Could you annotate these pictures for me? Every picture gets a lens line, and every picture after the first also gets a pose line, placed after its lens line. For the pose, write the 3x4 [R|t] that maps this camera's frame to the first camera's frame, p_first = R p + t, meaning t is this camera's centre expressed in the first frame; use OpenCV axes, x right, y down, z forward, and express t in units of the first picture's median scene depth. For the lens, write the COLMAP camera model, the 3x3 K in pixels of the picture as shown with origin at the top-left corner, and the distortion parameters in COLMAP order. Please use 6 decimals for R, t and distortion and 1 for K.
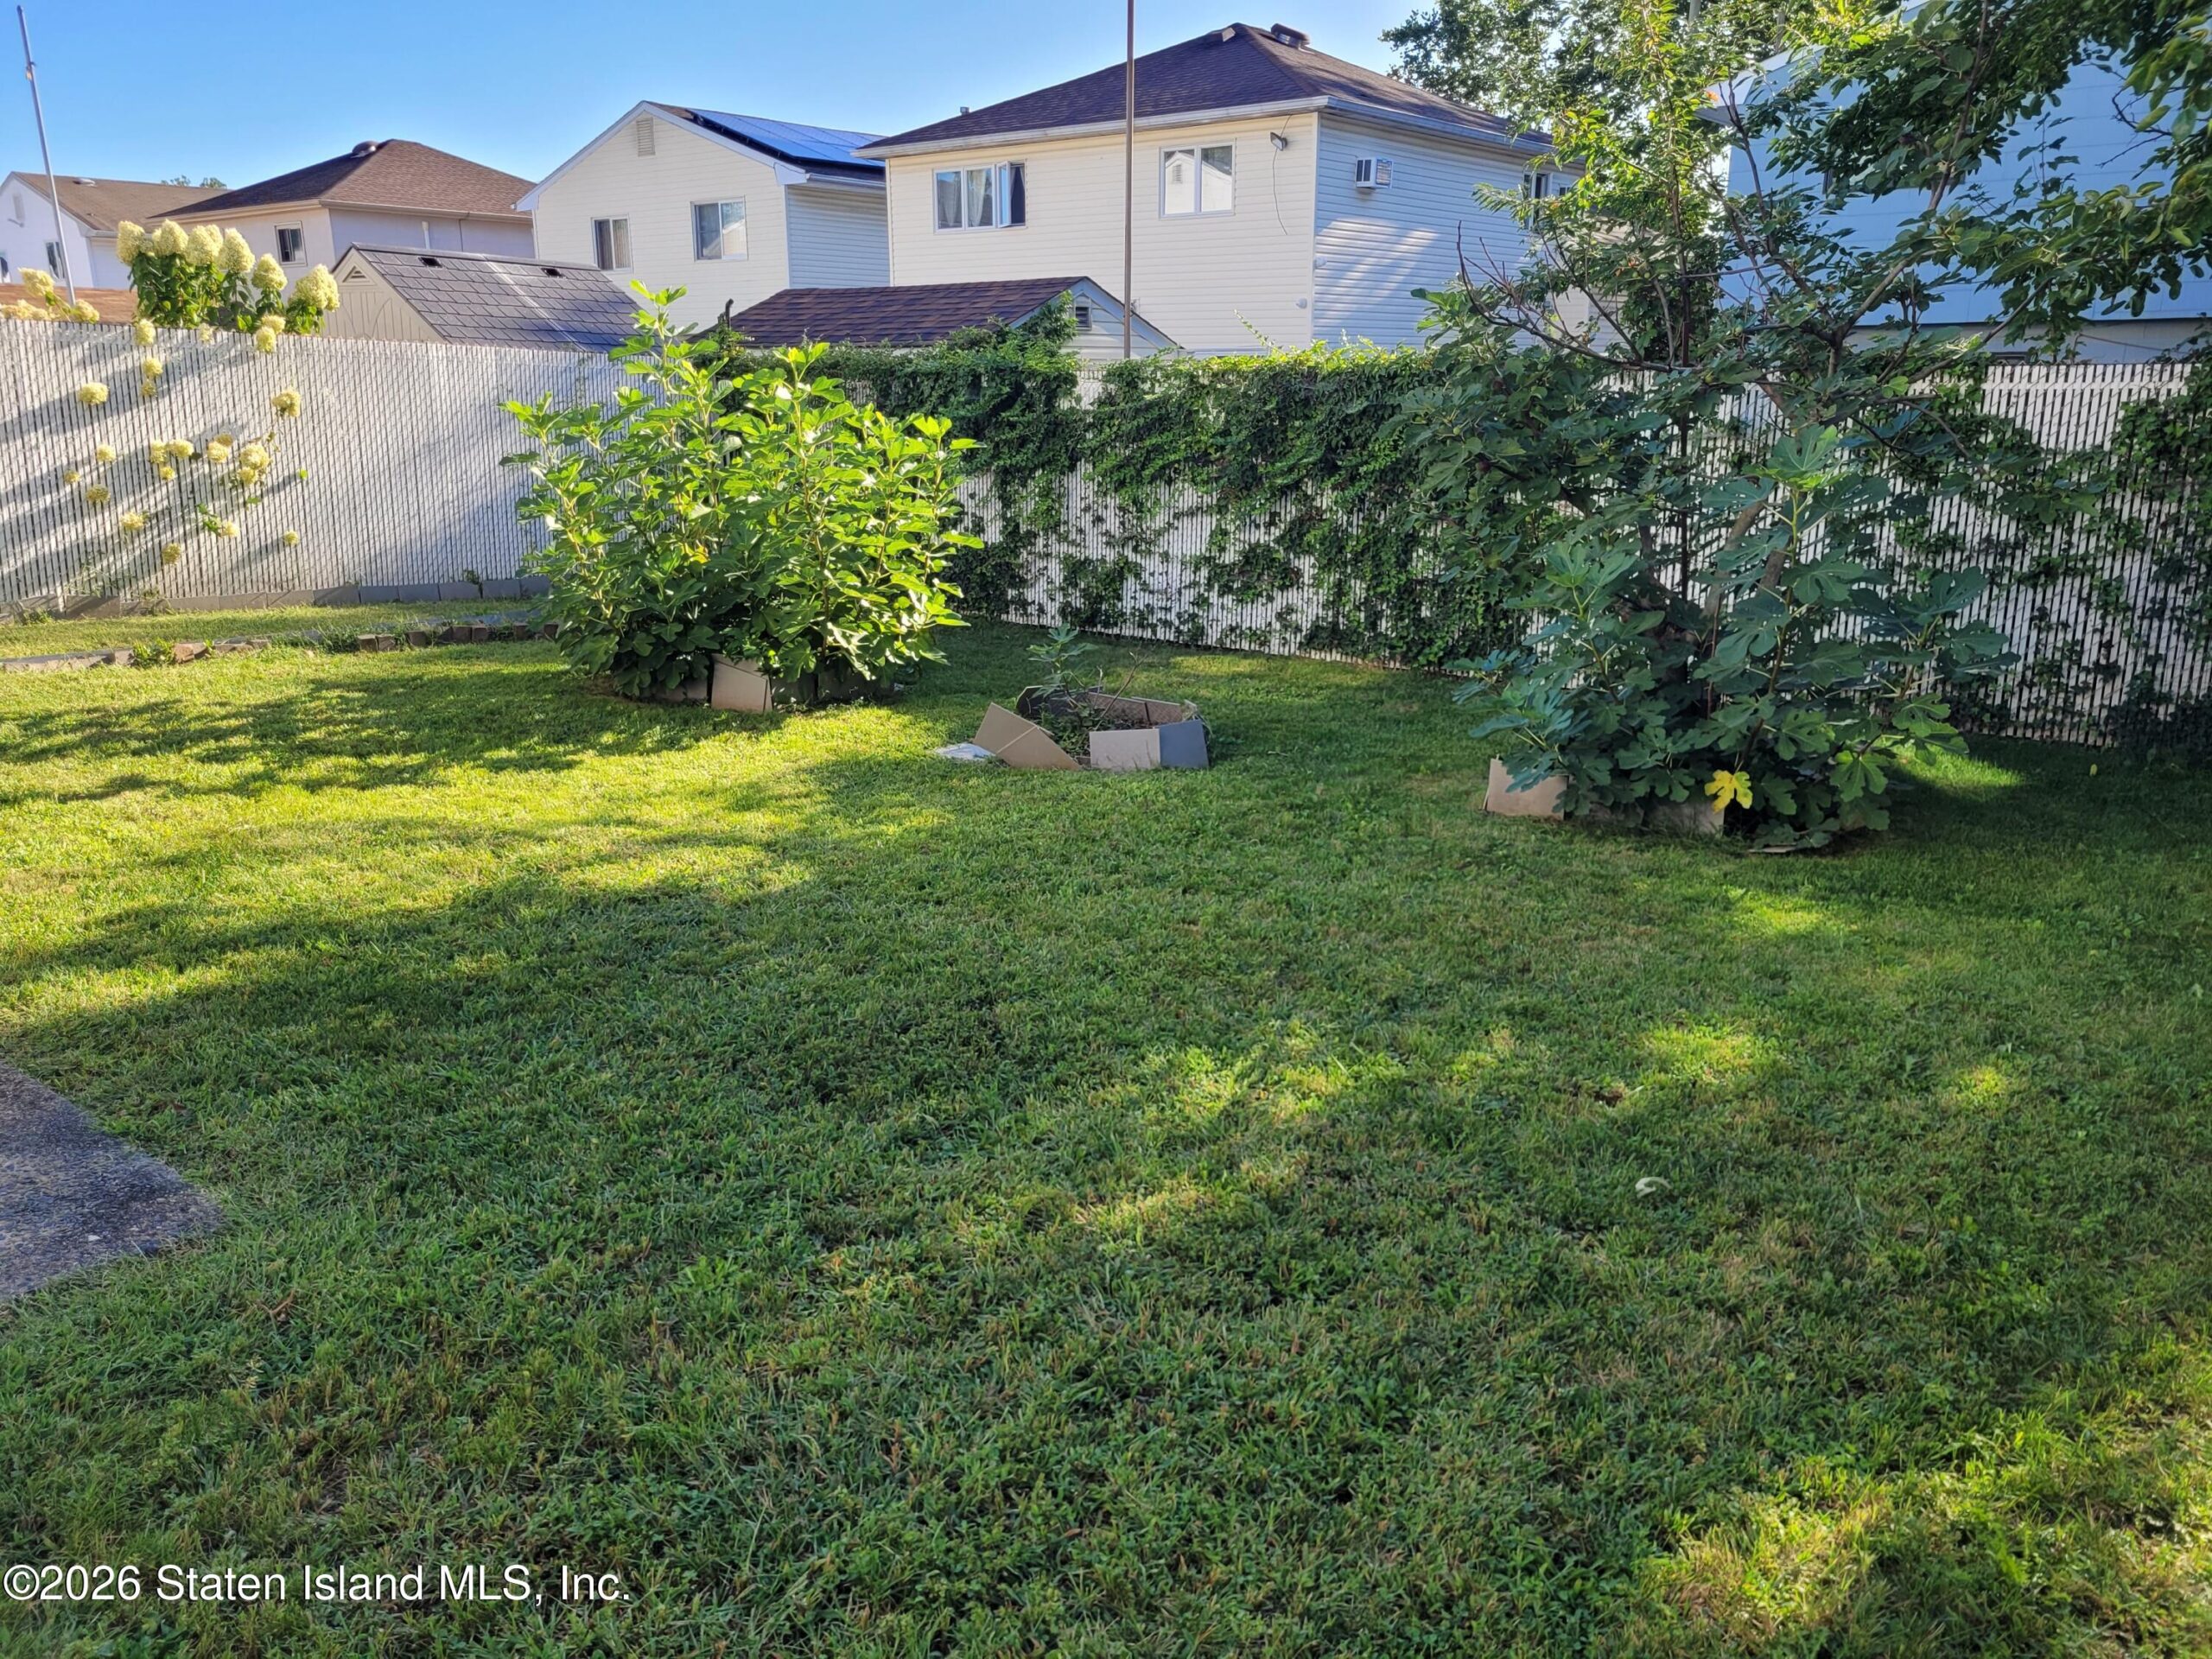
lens RADIAL K [[1686.4, 0, 1103.7], [0, 1686.4, 826.0], [0, 0, 1]] dist [0.028617, -0.033826]
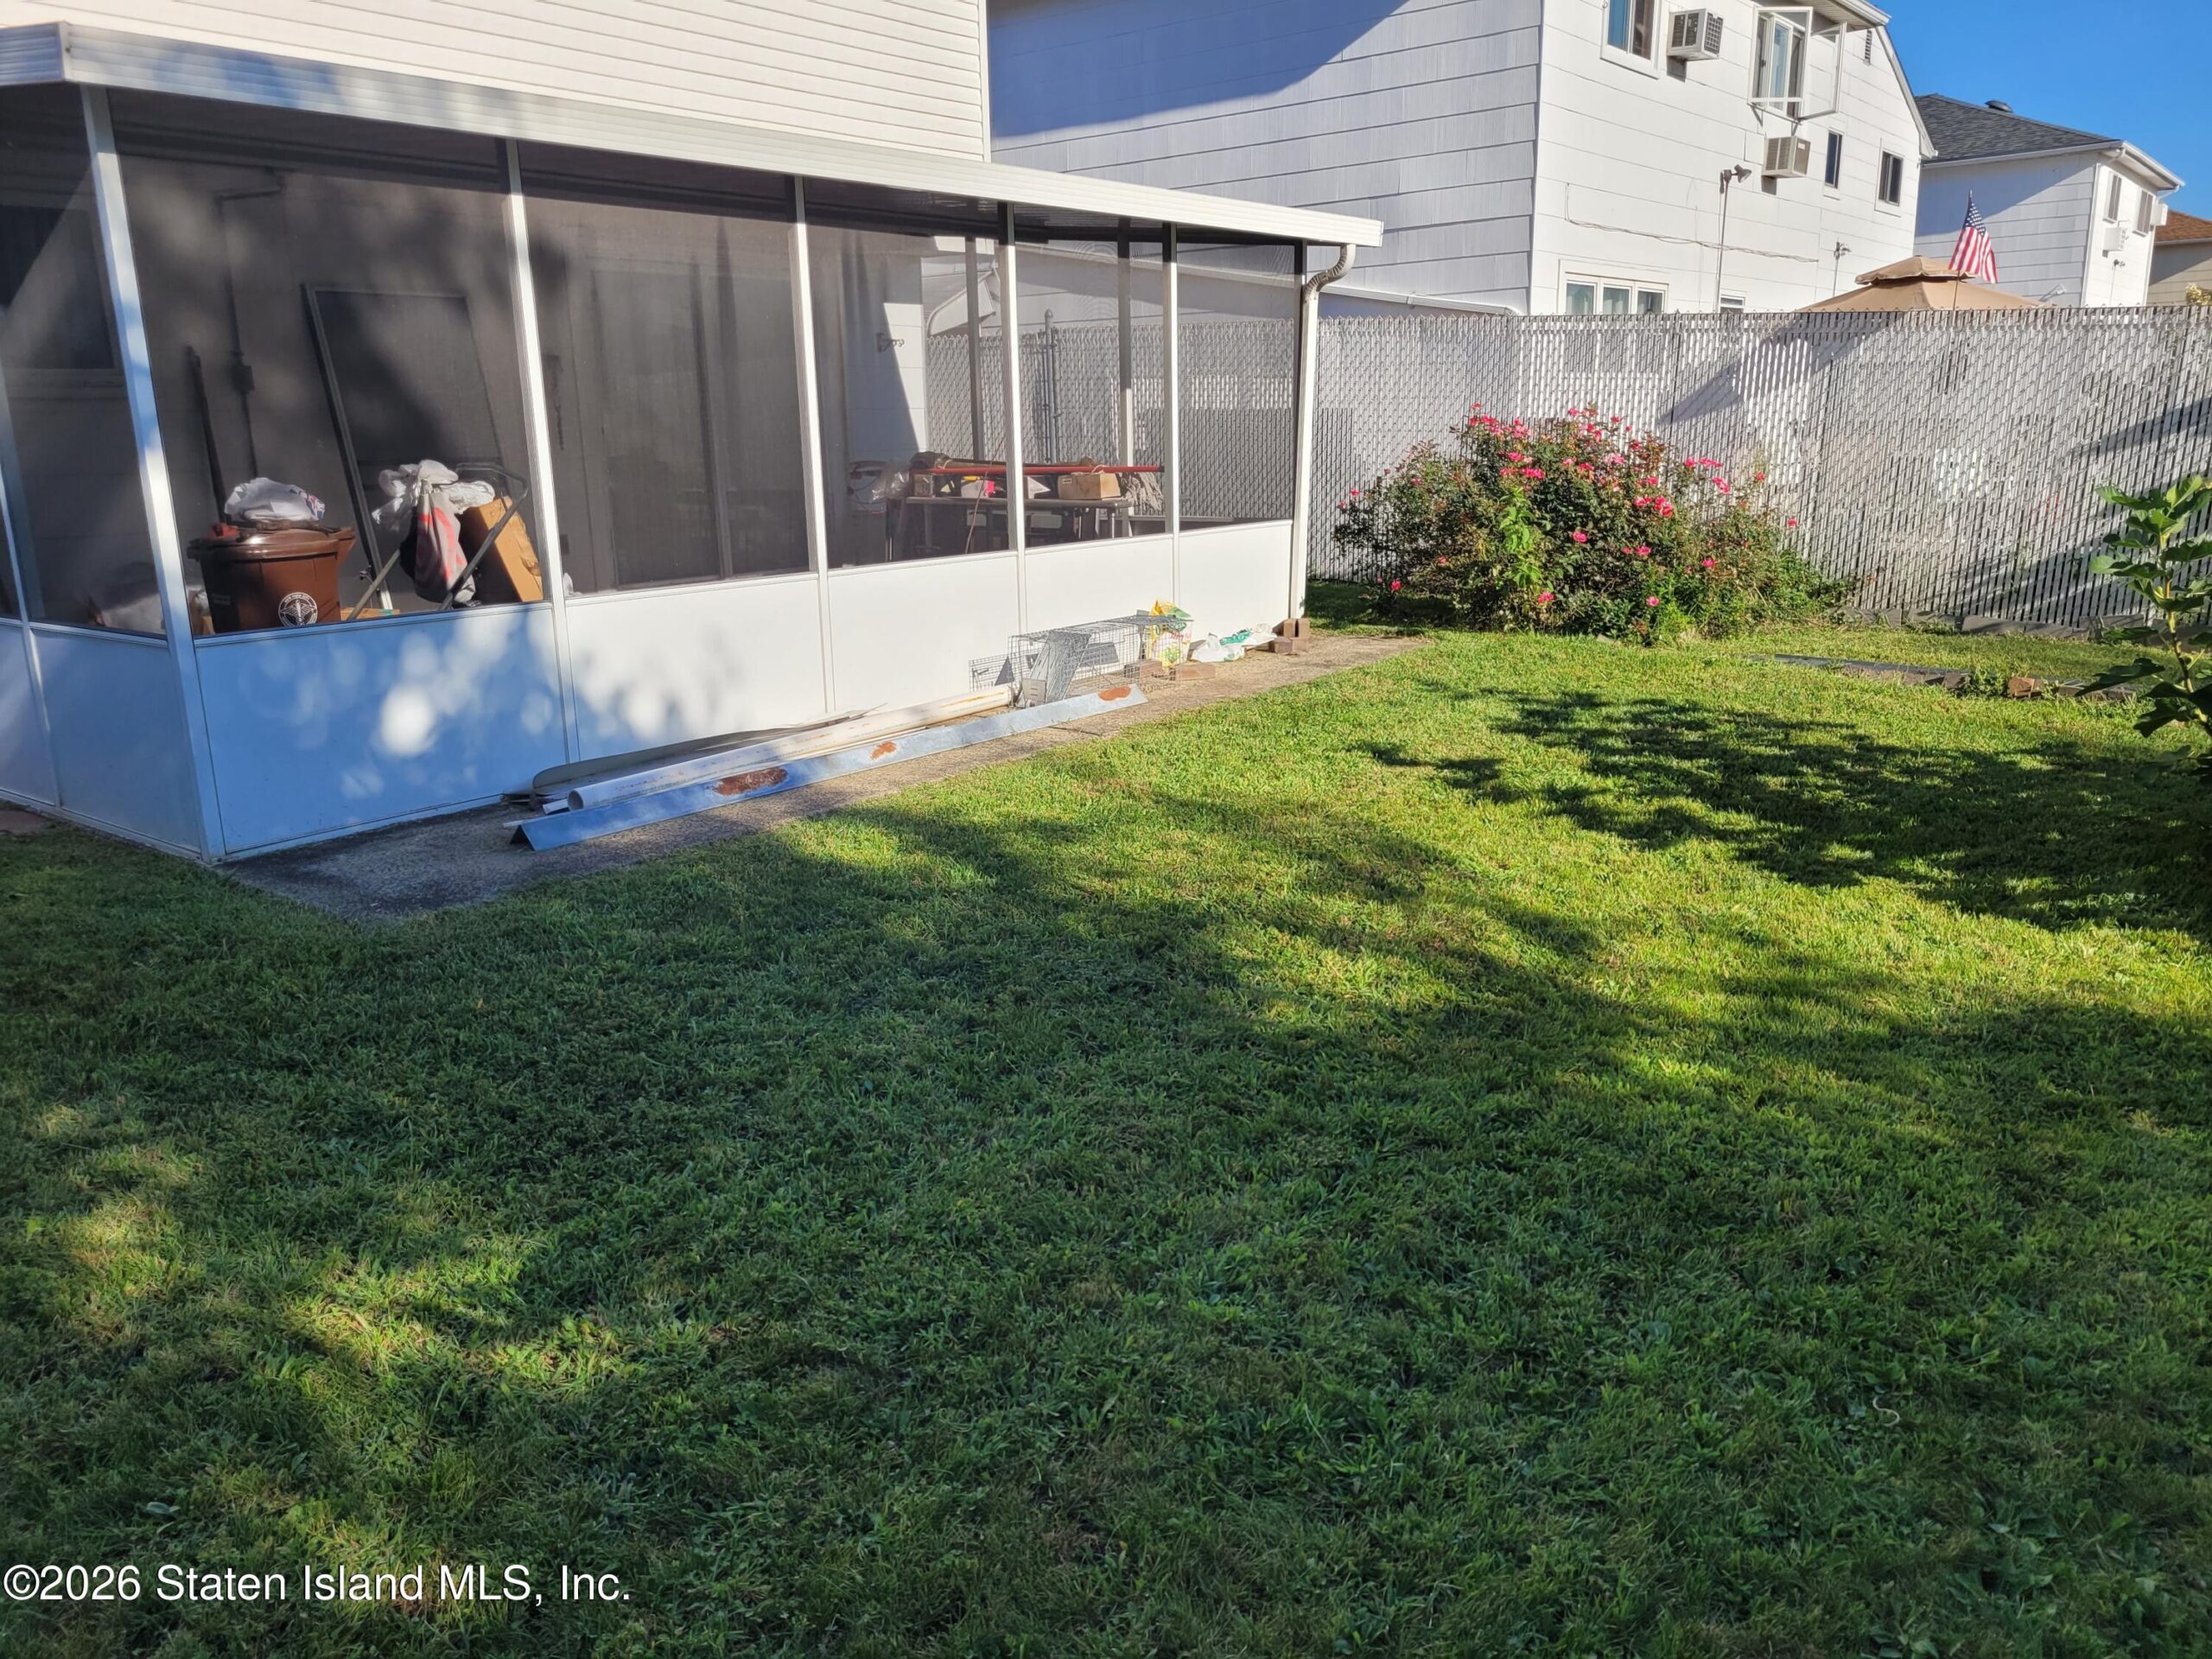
lens RADIAL K [[1686.4, 0, 1096.6], [0, 1686.4, 839.9], [0, 0, 1]] dist [0.028617, -0.033826]
pose [[-0.017111, 0.242922, -0.969895, 0.370781], [-0.237240, 0.941349, 0.239958, -0.143281], [0.971300, 0.234204, 0.041523, 0.600049]]
